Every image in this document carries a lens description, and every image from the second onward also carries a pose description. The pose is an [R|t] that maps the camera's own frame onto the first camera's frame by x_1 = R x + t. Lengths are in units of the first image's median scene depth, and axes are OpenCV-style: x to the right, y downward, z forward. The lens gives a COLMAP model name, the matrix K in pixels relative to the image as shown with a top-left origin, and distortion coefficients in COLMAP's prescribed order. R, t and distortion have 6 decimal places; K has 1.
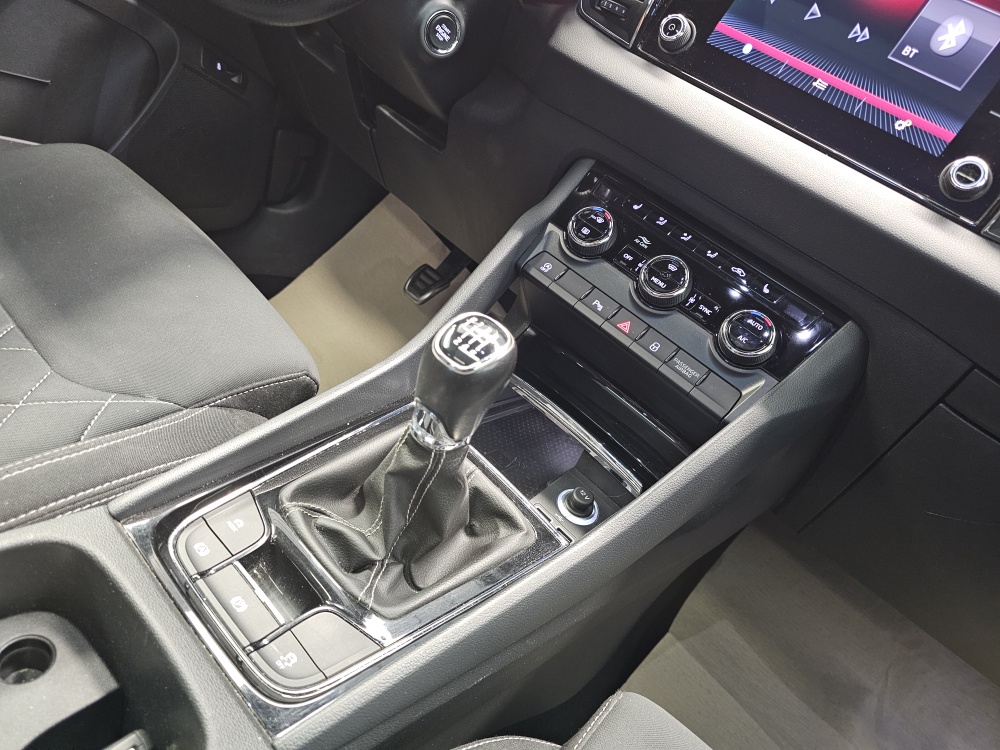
lens RADIAL K [[677.8, 0, 499.2], [0, 677.8, 369.3], [0, 0, 1]] dist [0.052356, -0.051530]
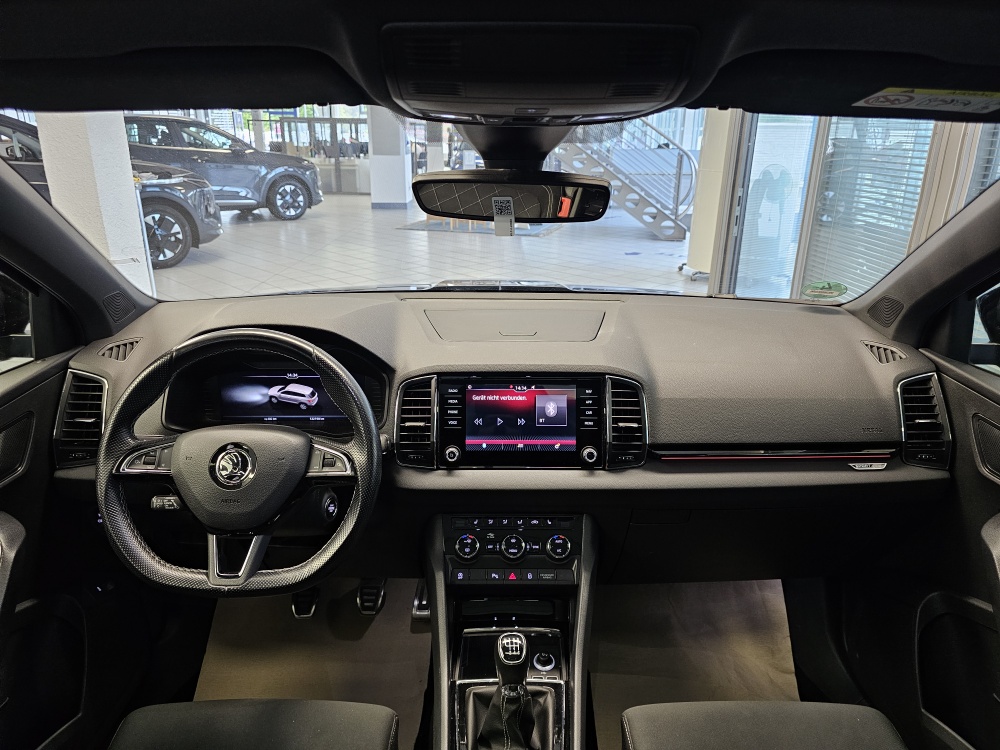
lens RADIAL K [[677.8, 0, 496.9], [0, 677.8, 370.1], [0, 0, 1]] dist [0.052356, -0.051530]
pose [[0.700085, -0.537173, 0.470454, -0.500202], [0.585747, 0.808832, 0.051886, -0.725944], [-0.408390, 0.239242, 0.880898, -0.992909]]
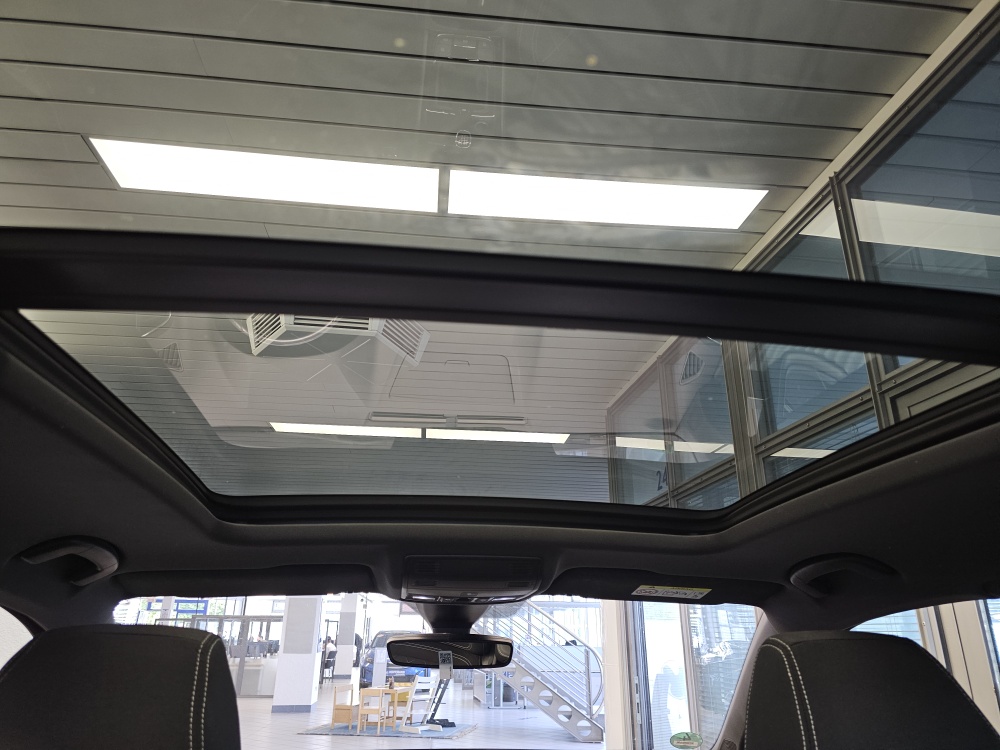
lens RADIAL K [[677.8, 0, 489.6], [0, 677.8, 375.1], [0, 0, 1]] dist [0.052356, -0.051530]
pose [[0.625809, -0.084312, 0.775406, -1.311341], [0.605818, 0.678706, -0.415141, -0.502929], [-0.491272, 0.729554, 0.475819, -1.731591]]
